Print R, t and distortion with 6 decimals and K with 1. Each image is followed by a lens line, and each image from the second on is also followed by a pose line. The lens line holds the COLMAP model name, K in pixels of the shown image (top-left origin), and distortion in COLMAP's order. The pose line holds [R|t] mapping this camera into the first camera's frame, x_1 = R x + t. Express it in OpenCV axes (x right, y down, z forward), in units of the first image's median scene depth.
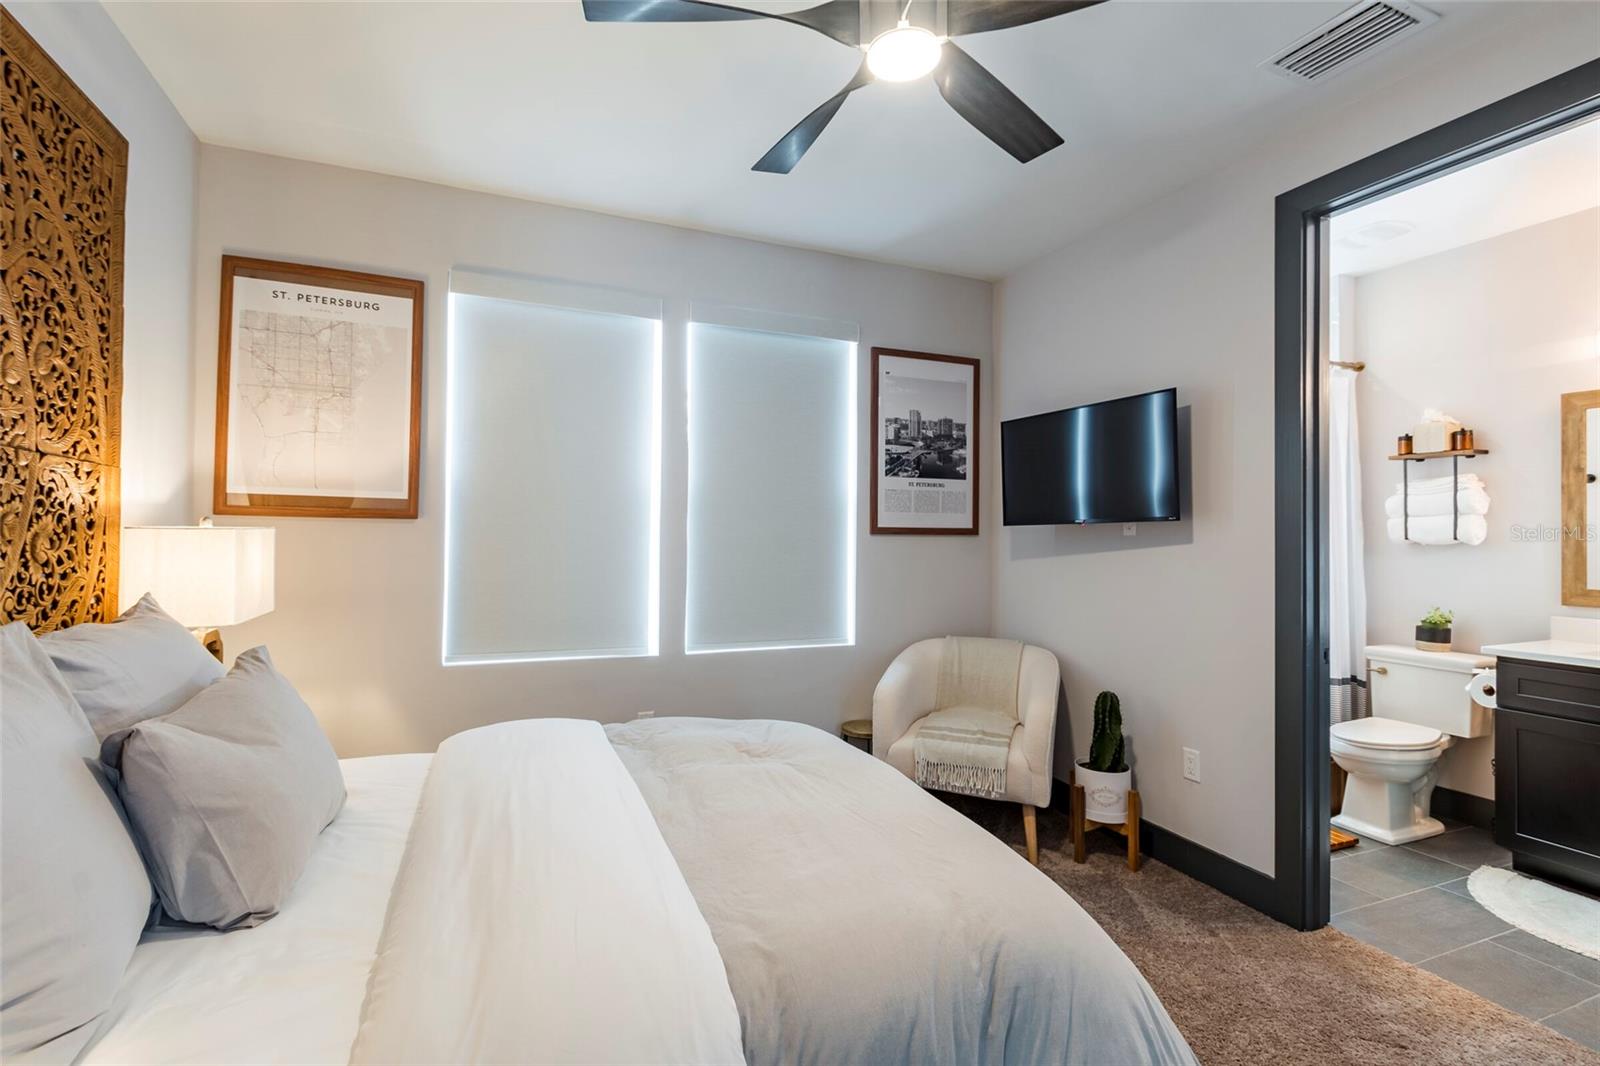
lens RADIAL K [[717.6, 0, 787.0], [0, 717.6, 525.4], [0, 0, 1]] dist [0.025367, -0.012288]
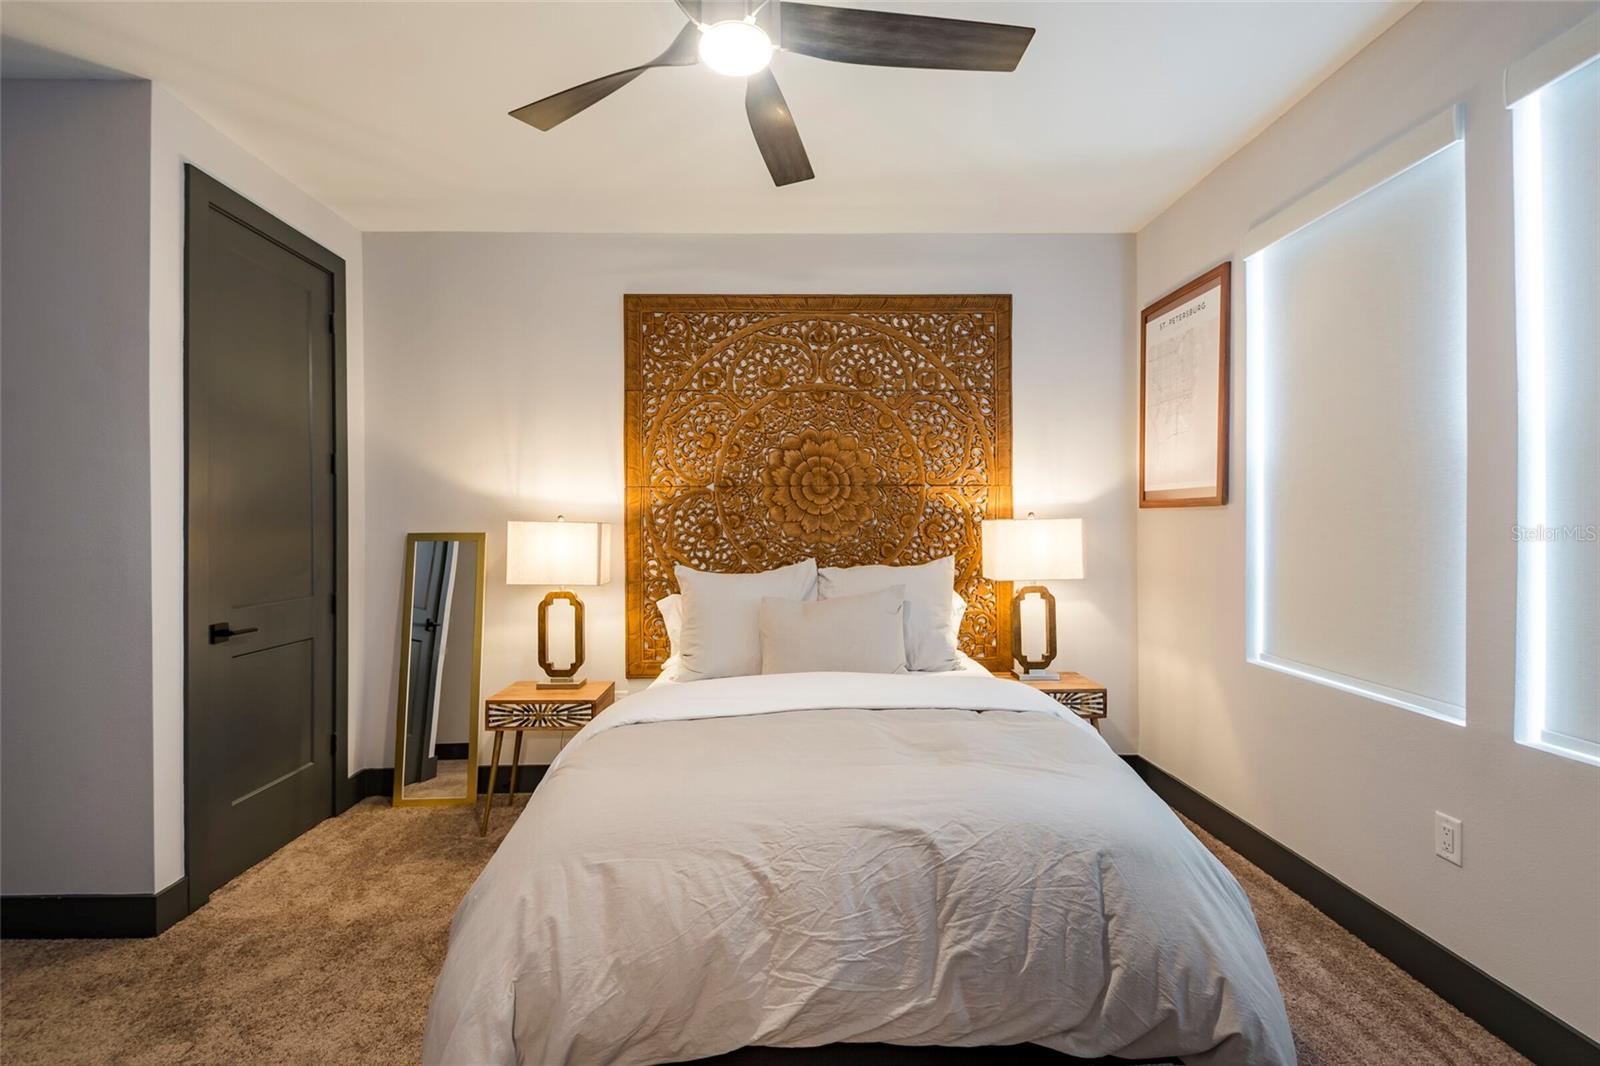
lens RADIAL K [[696.0, 0, 795.3], [0, 696.0, 526.2], [0, 0, 1]] dist [0.033014, -0.017861]
pose [[-0.330342, -0.007609, -0.943831, 0.609594], [0.017024, 0.999757, -0.014018, 0.023783], [0.943708, -0.020699, -0.330132, 0.795271]]
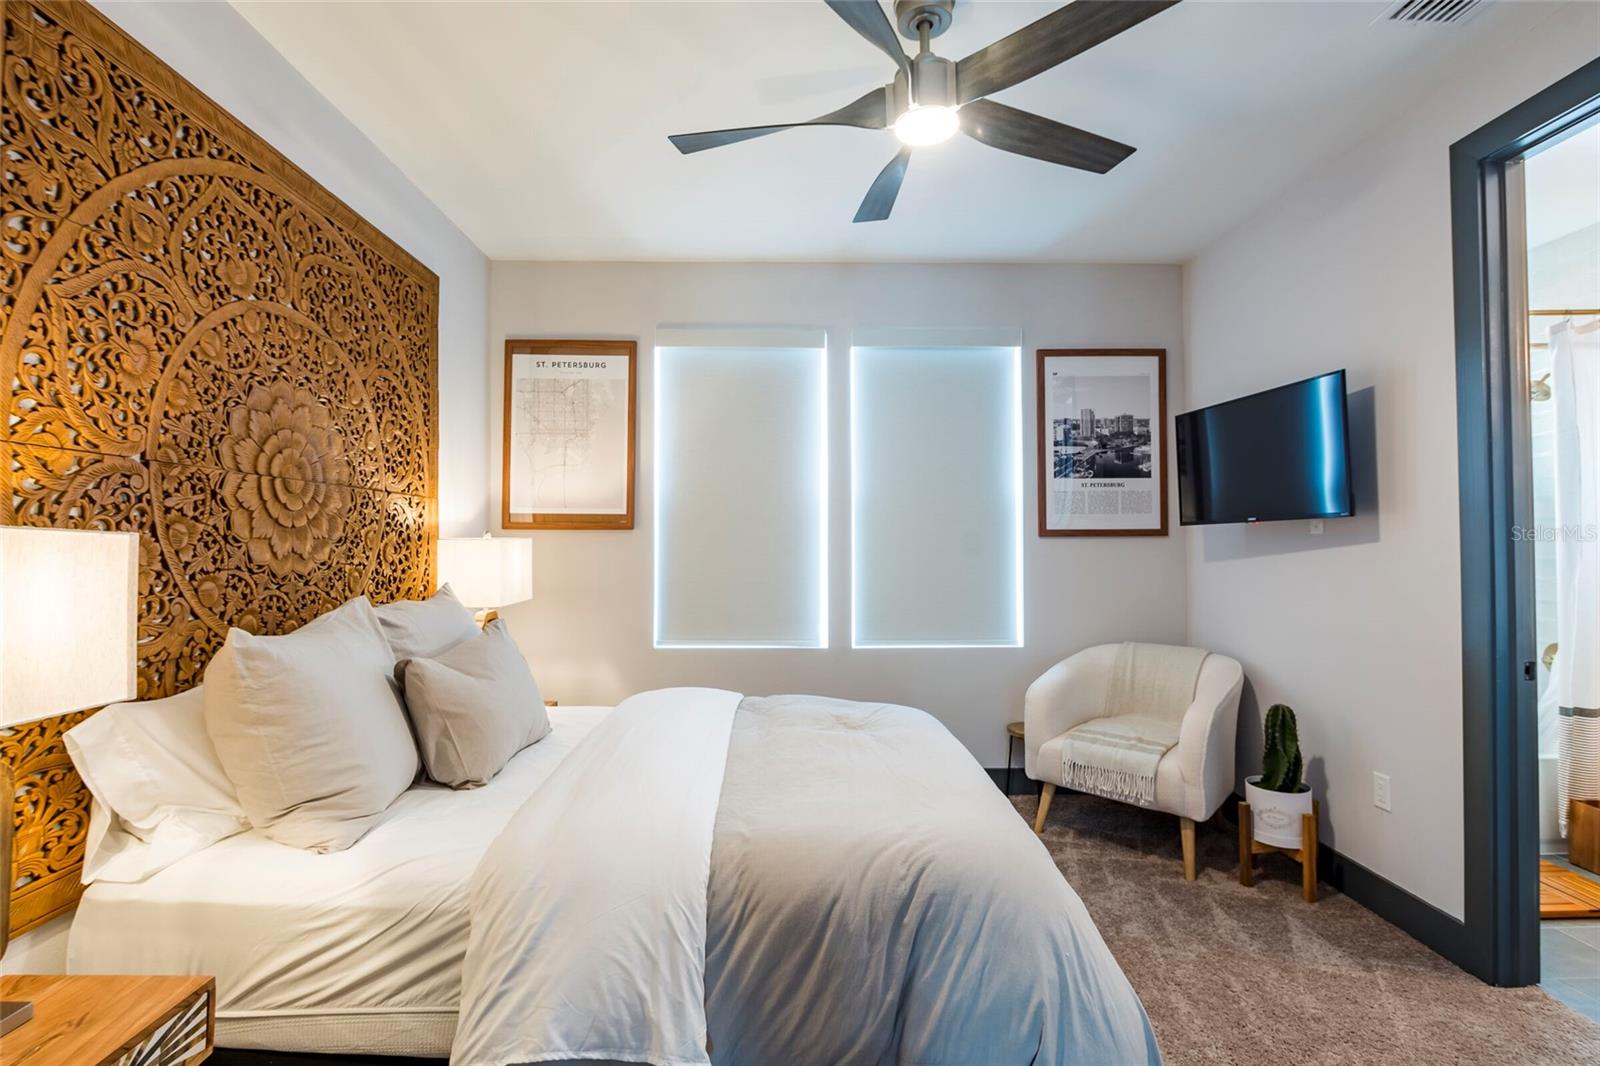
lens RADIAL K [[744.0, 0, 795.8], [0, 744.0, 526.2], [0, 0, 1]] dist [0.033430, -0.023311]
pose [[0.934162, -0.019816, -0.356299, 0.223671], [0.017140, 0.999796, -0.010666, 0.003614], [0.356437, 0.003857, 0.934311, -0.118581]]
